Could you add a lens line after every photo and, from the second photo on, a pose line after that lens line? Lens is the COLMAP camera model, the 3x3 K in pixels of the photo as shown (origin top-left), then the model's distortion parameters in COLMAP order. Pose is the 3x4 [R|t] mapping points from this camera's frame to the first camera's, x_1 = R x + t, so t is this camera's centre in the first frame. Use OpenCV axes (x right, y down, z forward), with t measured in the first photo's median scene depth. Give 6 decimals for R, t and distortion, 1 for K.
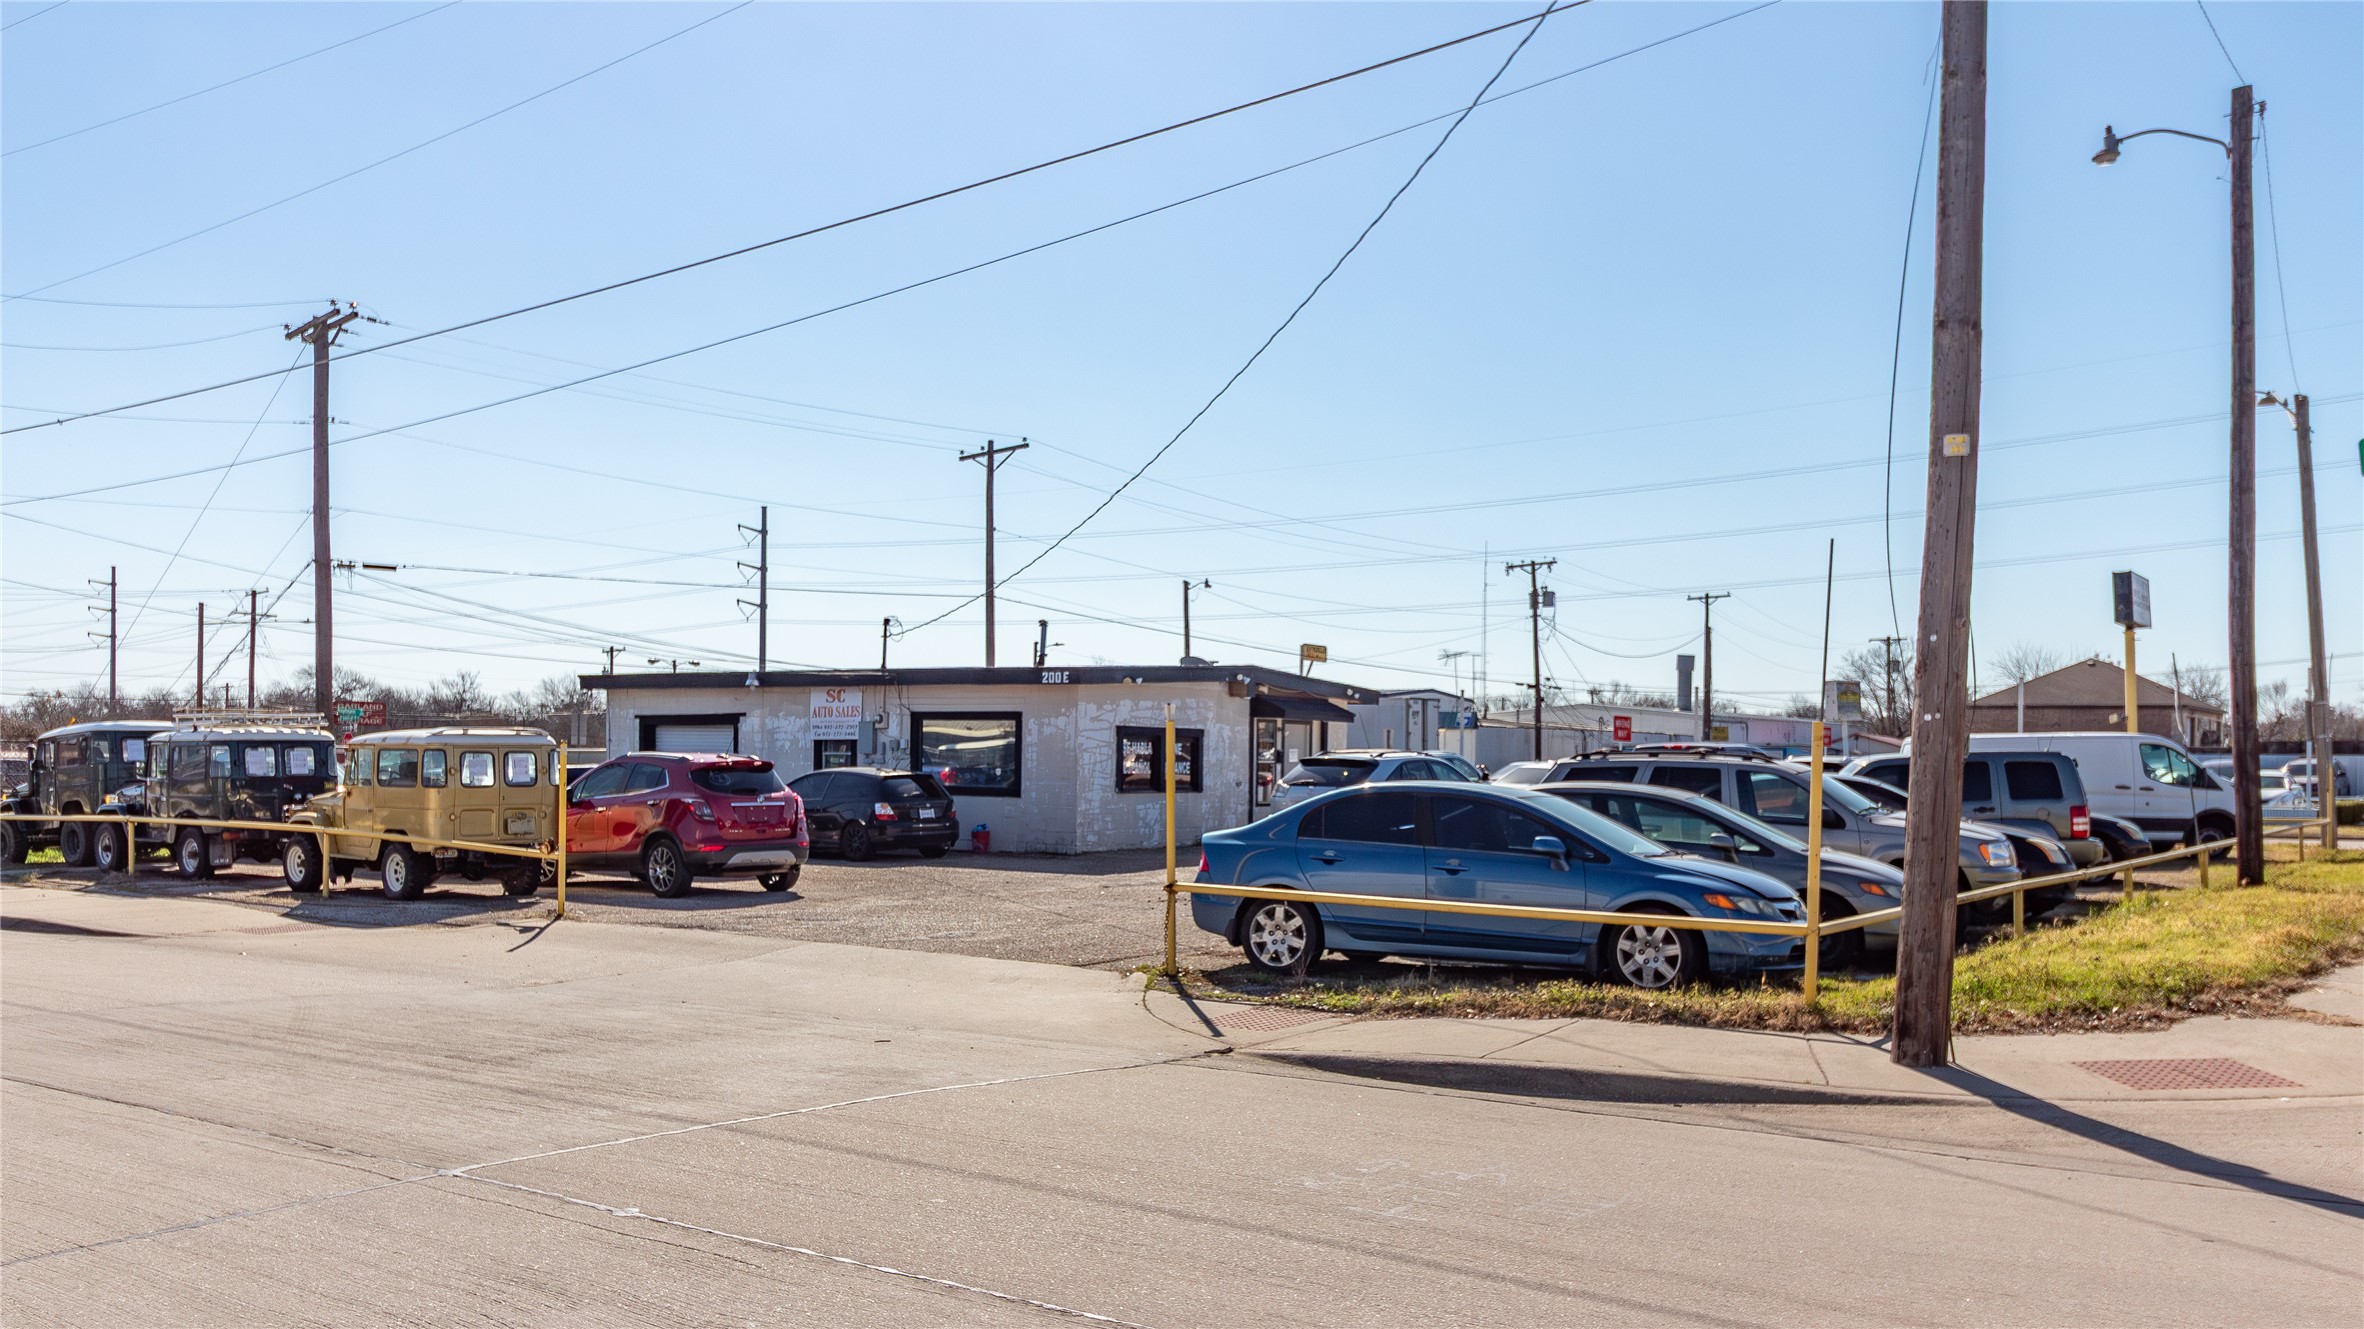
lens RADIAL K [[2230.0, 0, 1182.0], [0, 2230.0, 664.5], [0, 0, 1]] dist [0.050254, 0.002032]
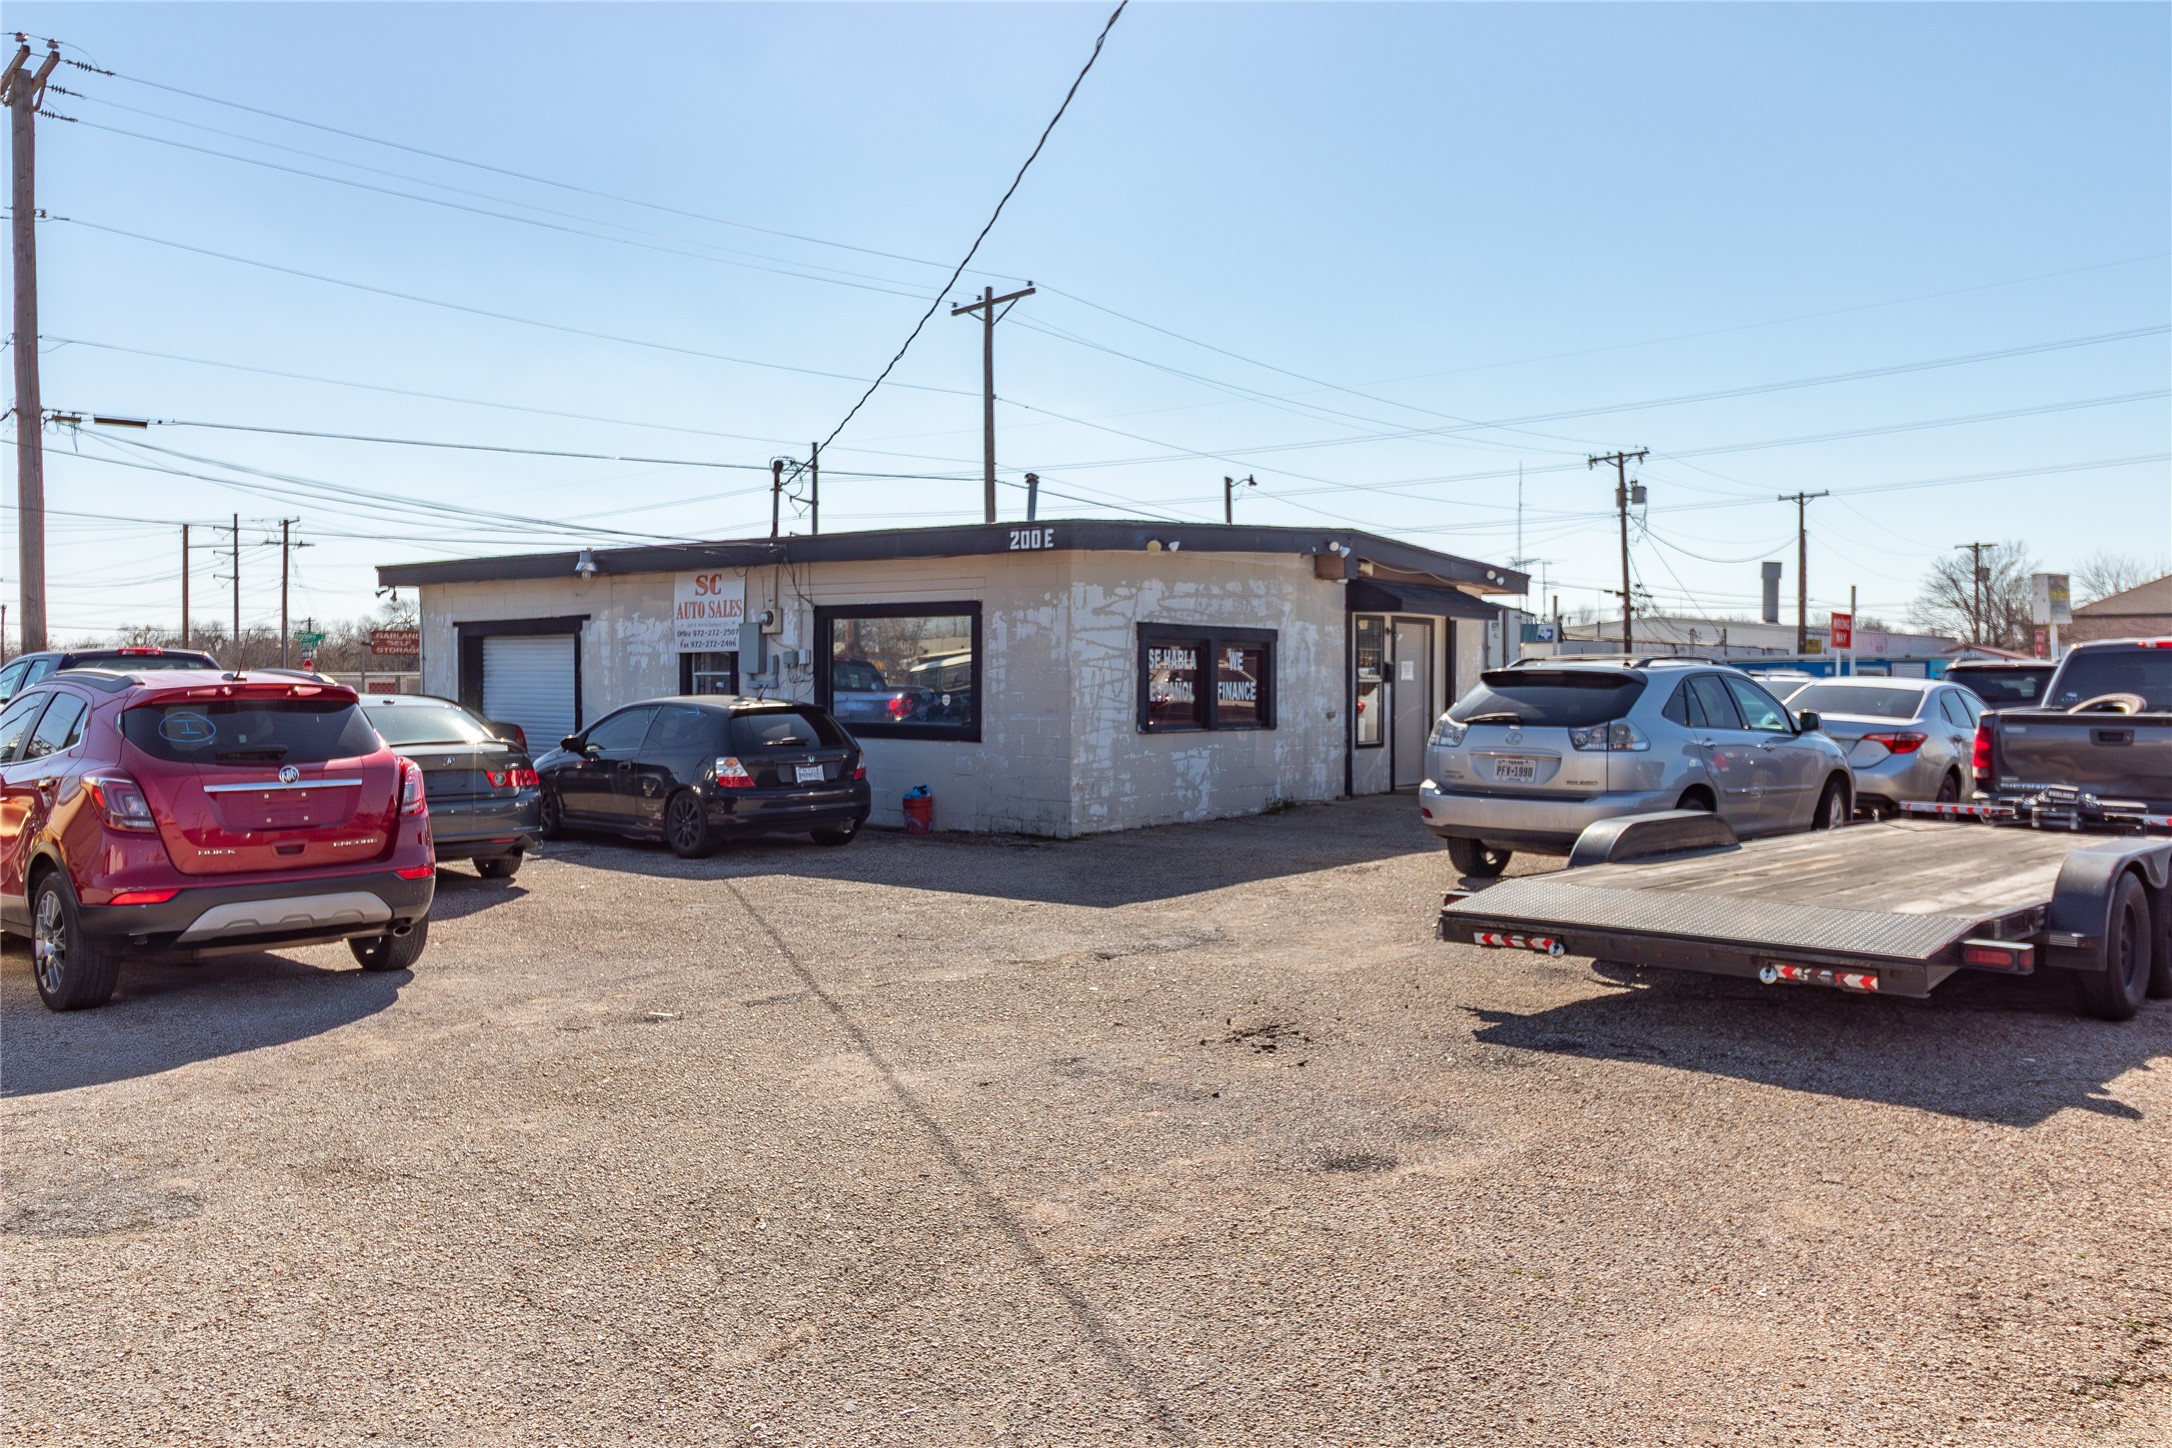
lens RADIAL K [[1831.8, 0, 1086.0], [0, 1831.8, 724.0], [0, 0, 1]] dist [-0.005117, 0.015626]
pose [[0.997594, -0.007720, -0.068897, -0.008811], [0.012176, 0.997843, 0.064501, 0.021598], [0.068250, -0.065185, 0.995536, 0.478370]]
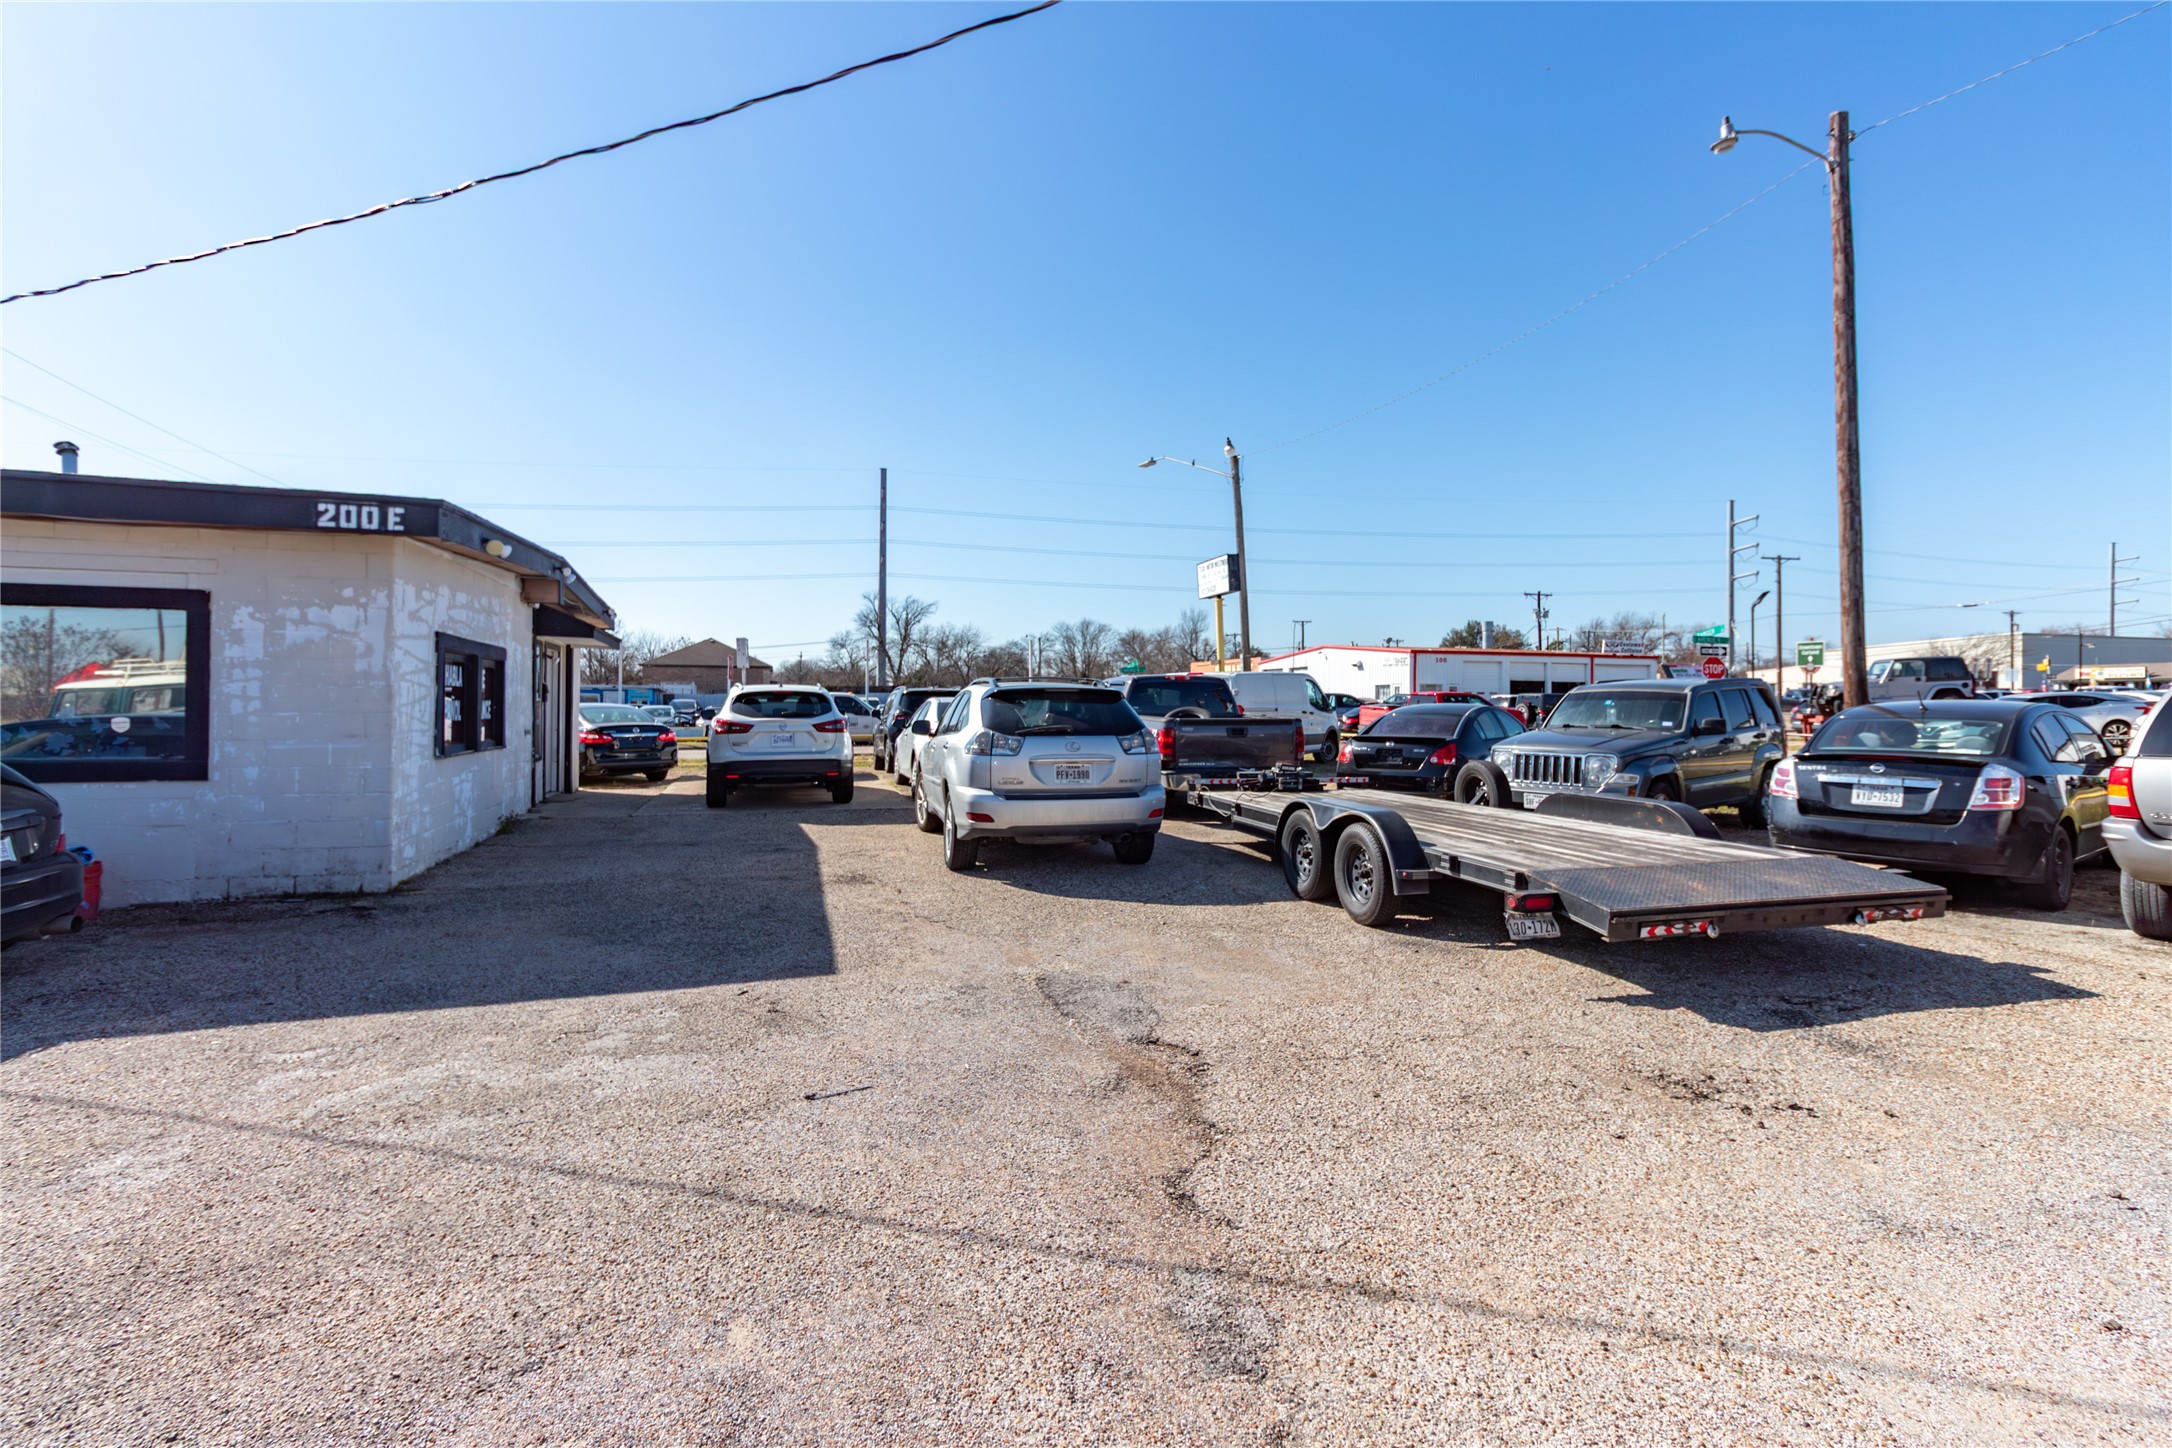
lens RADIAL K [[1005.7, 0, 1089.5], [0, 1005.7, 705.8], [0, 0, 1]] dist [-0.001096, -0.000292]
pose [[0.567444, -0.012597, 0.823316, -0.131502], [-0.027482, 0.999036, 0.034226, 0.030875], [-0.822953, -0.042048, 0.566551, 0.699105]]
